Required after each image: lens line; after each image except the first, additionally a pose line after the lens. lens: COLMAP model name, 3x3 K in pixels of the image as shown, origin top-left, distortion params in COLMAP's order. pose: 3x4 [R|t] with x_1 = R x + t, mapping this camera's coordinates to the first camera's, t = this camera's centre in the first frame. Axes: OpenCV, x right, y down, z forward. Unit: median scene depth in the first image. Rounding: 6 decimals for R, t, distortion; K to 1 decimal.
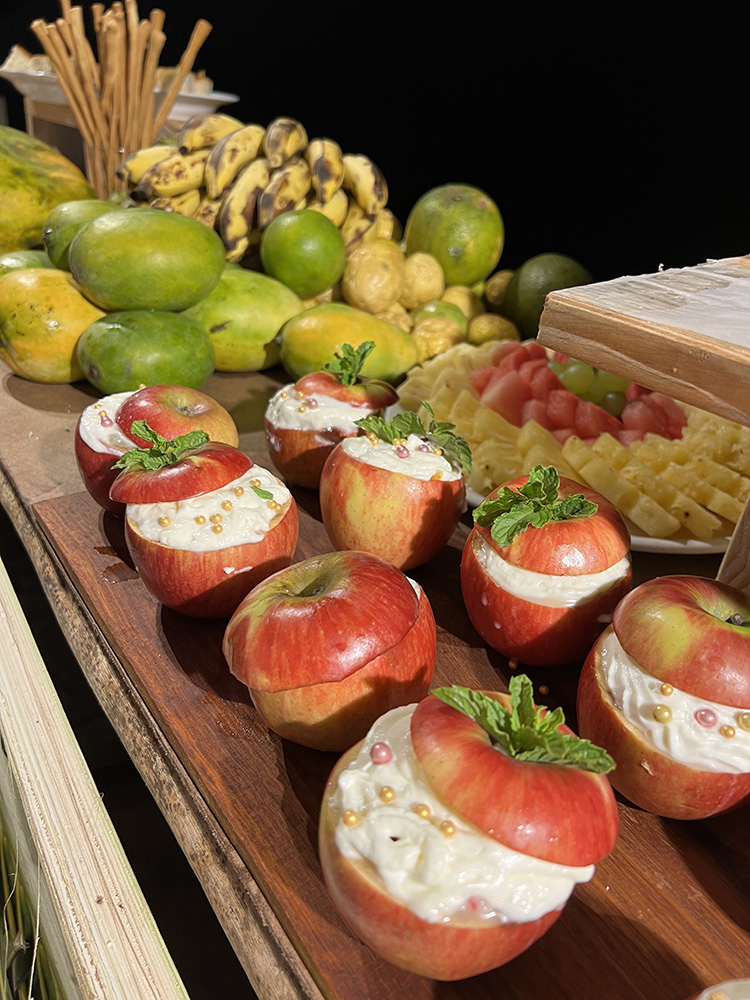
lens RADIAL K [[792.1, 0, 375.0], [0, 792.1, 500.0], [0, 0, 1]] dist [0.009262, -0.002243]
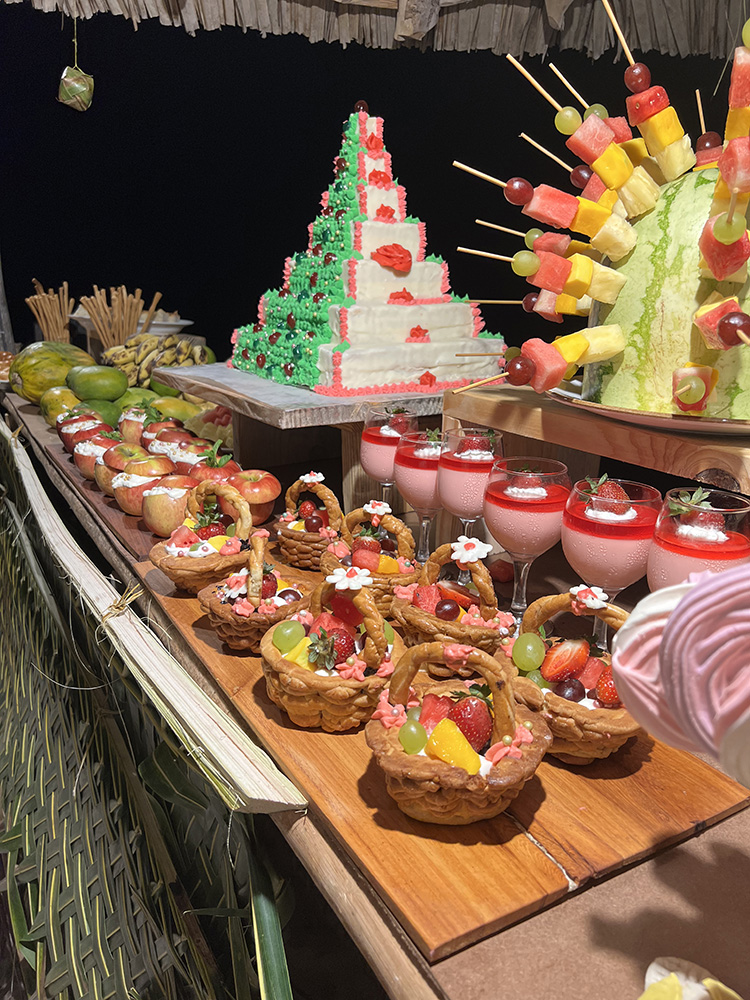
lens RADIAL K [[792.1, 0, 375.0], [0, 792.1, 500.0], [0, 0, 1]] dist [0.009262, -0.002243]
pose [[0.995252, -0.031833, -0.091984, 0.757887], [0.010167, 0.973837, -0.227019, 0.607247], [0.096804, 0.225006, 0.969537, -1.244245]]
